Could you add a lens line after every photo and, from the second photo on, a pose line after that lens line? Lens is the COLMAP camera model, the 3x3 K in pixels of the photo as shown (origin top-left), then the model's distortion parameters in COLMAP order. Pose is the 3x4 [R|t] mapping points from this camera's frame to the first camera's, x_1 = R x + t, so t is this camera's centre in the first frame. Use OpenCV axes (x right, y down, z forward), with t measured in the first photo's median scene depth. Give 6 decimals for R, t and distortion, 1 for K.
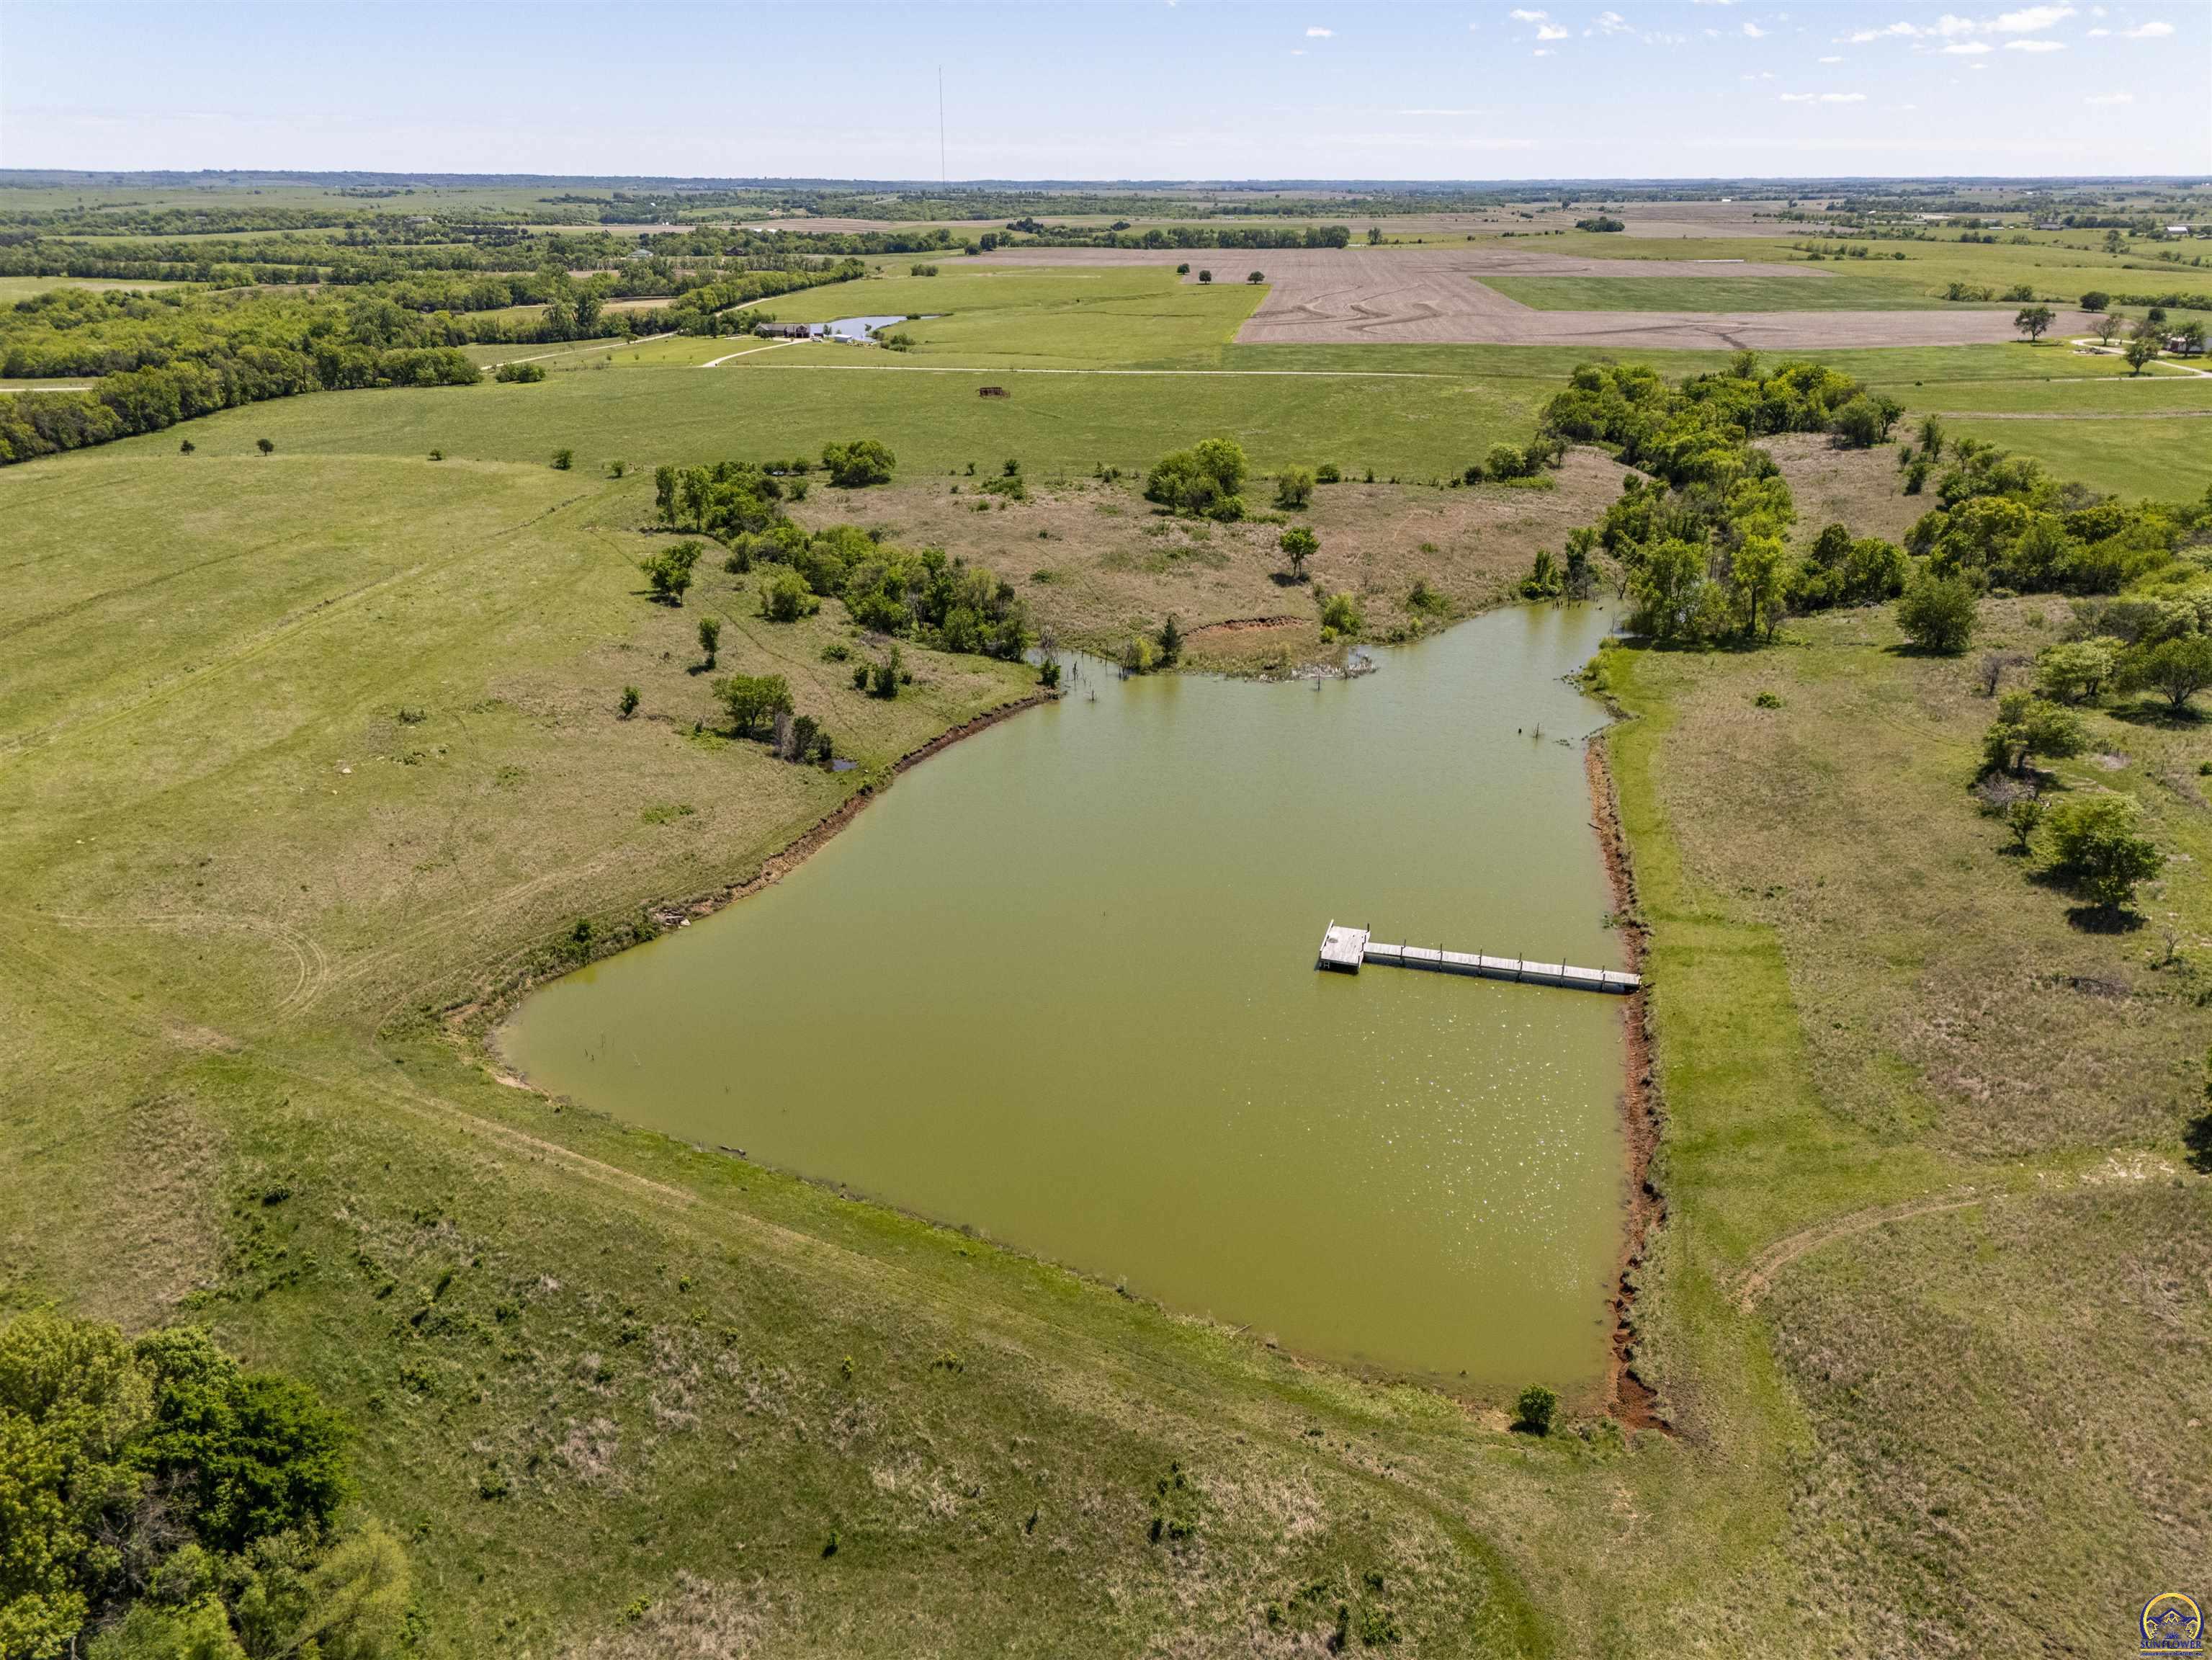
lens RADIAL K [[1662.6, 0, 1092.2], [0, 1662.6, 824.6], [0, 0, 1]] dist [0.076715, -0.071422]
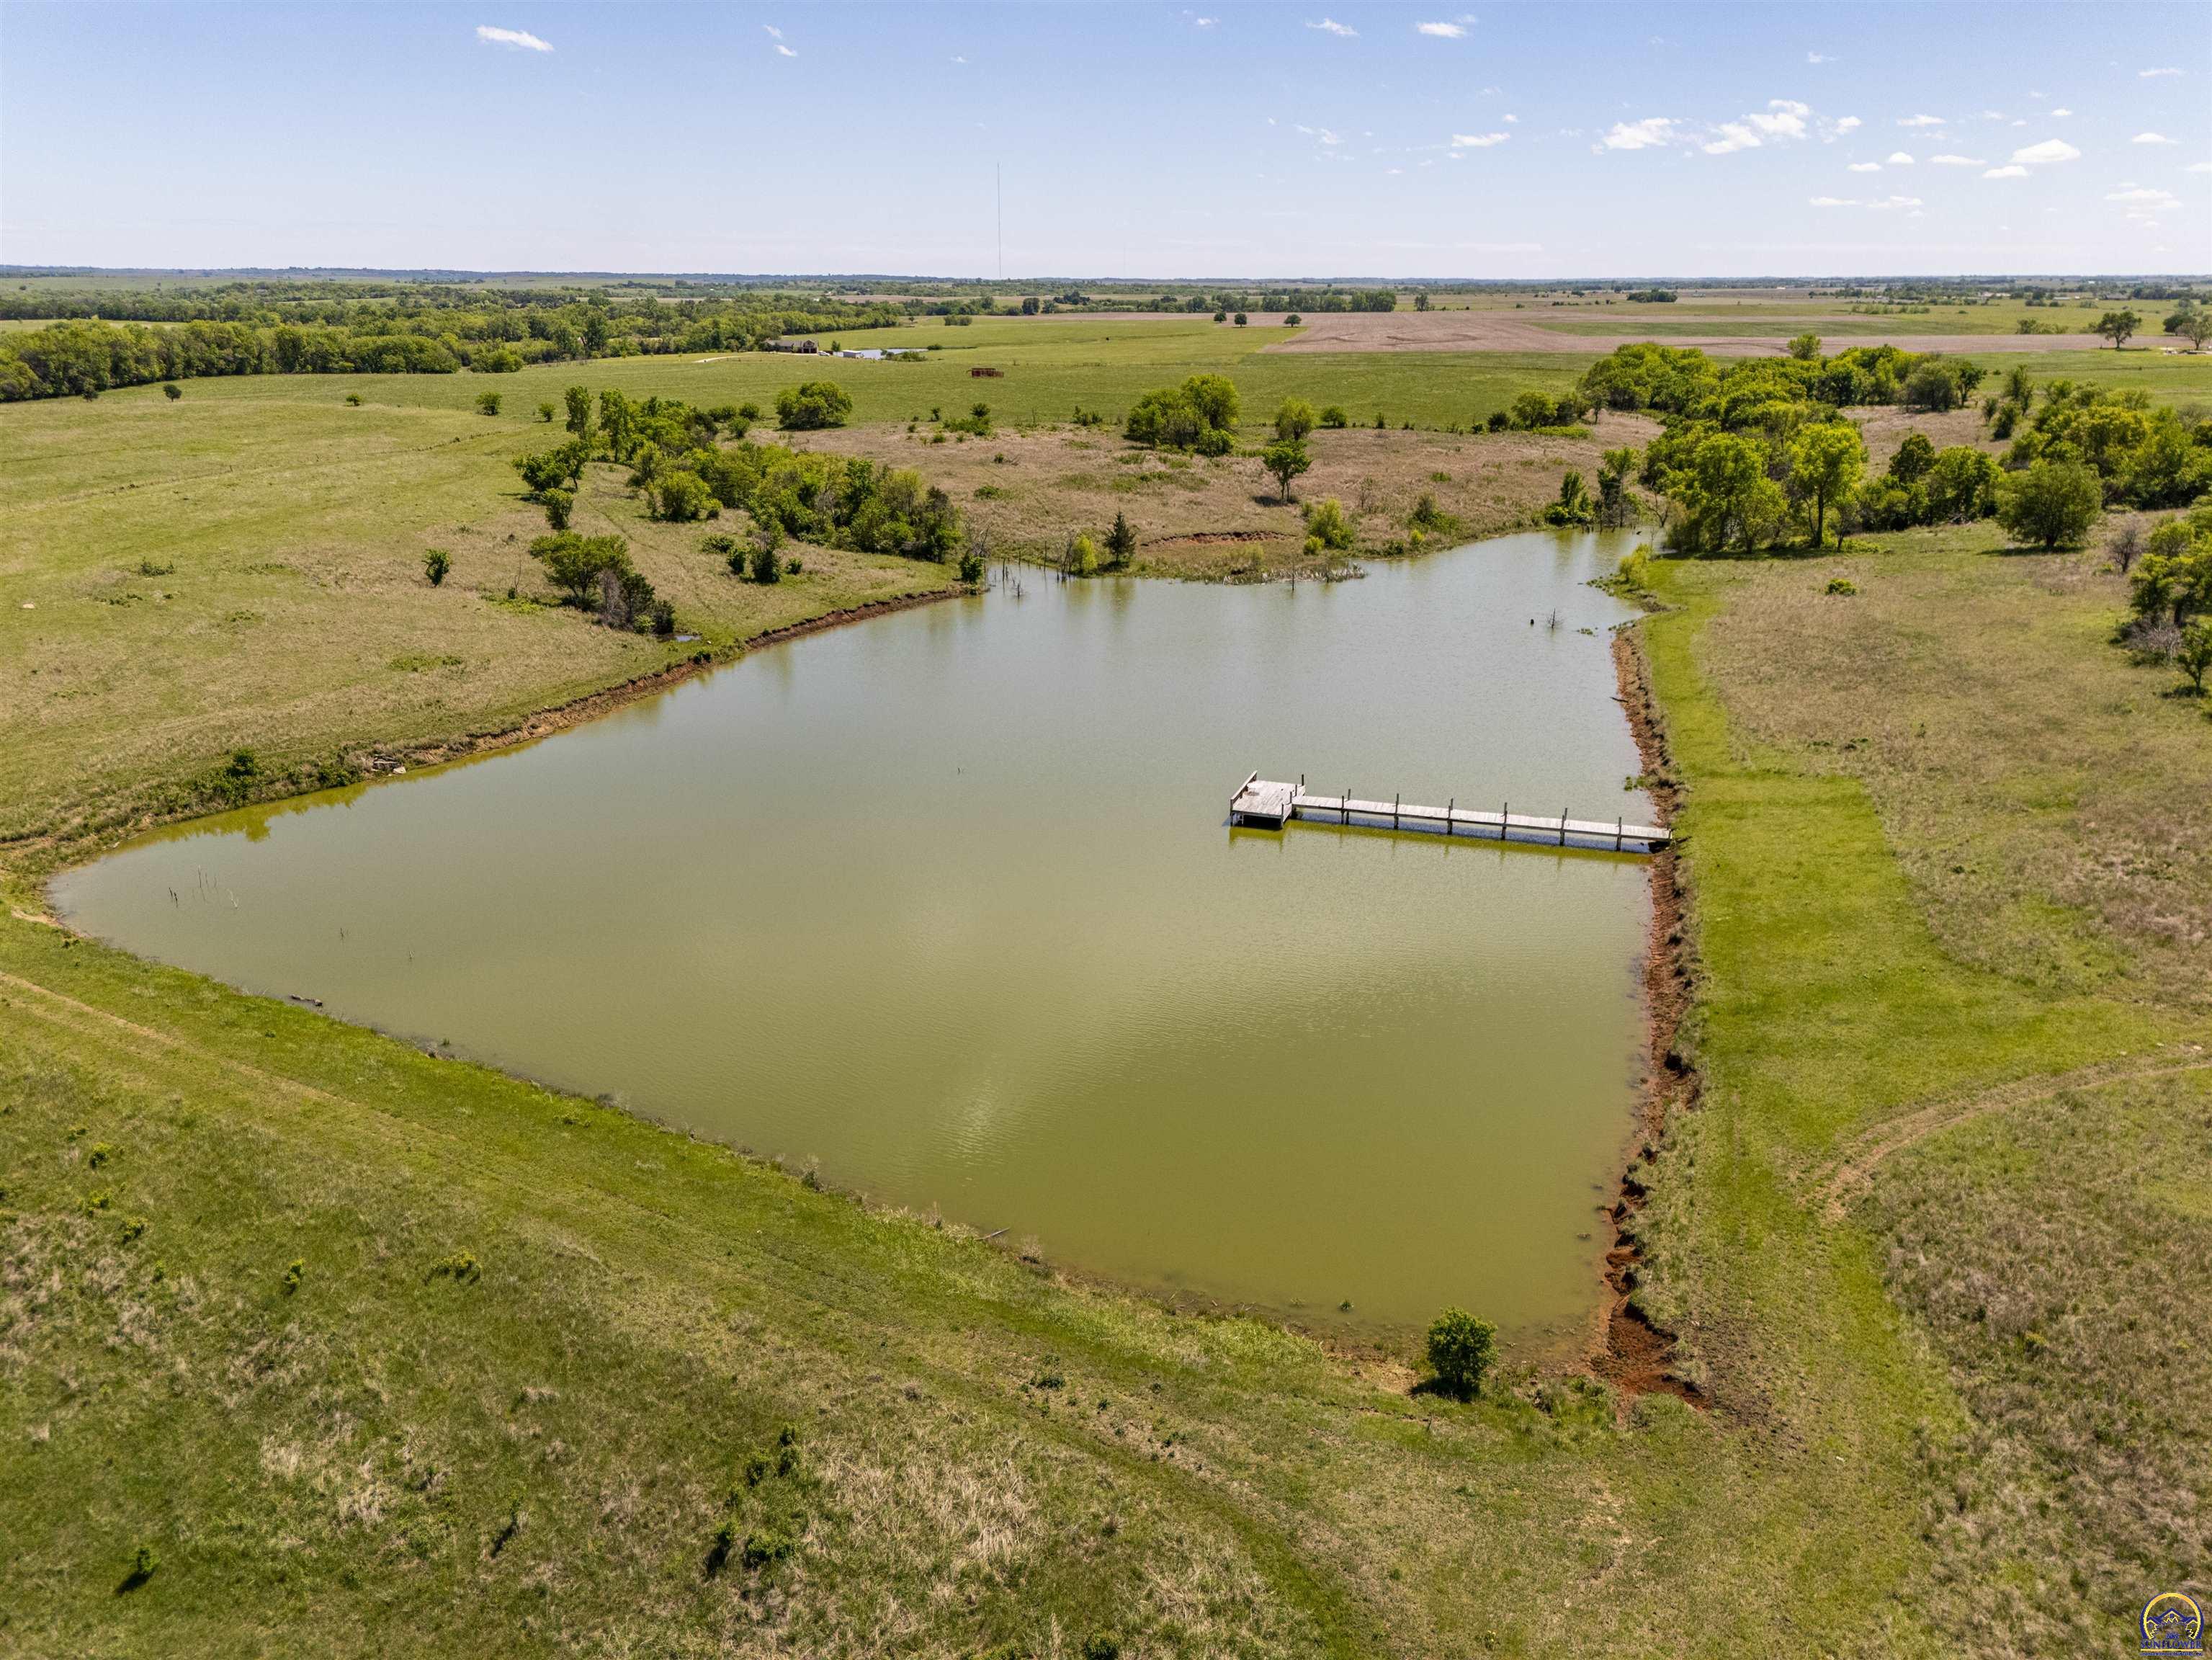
lens RADIAL K [[1662.6, 0, 1092.2], [0, 1662.6, 824.6], [0, 0, 1]] dist [0.076715, -0.071422]
pose [[0.999448, 0.011095, -0.031315, 0.085877], [-0.012737, 0.998528, -0.052729, 0.109895], [0.030683, 0.053099, 0.998118, 0.232898]]
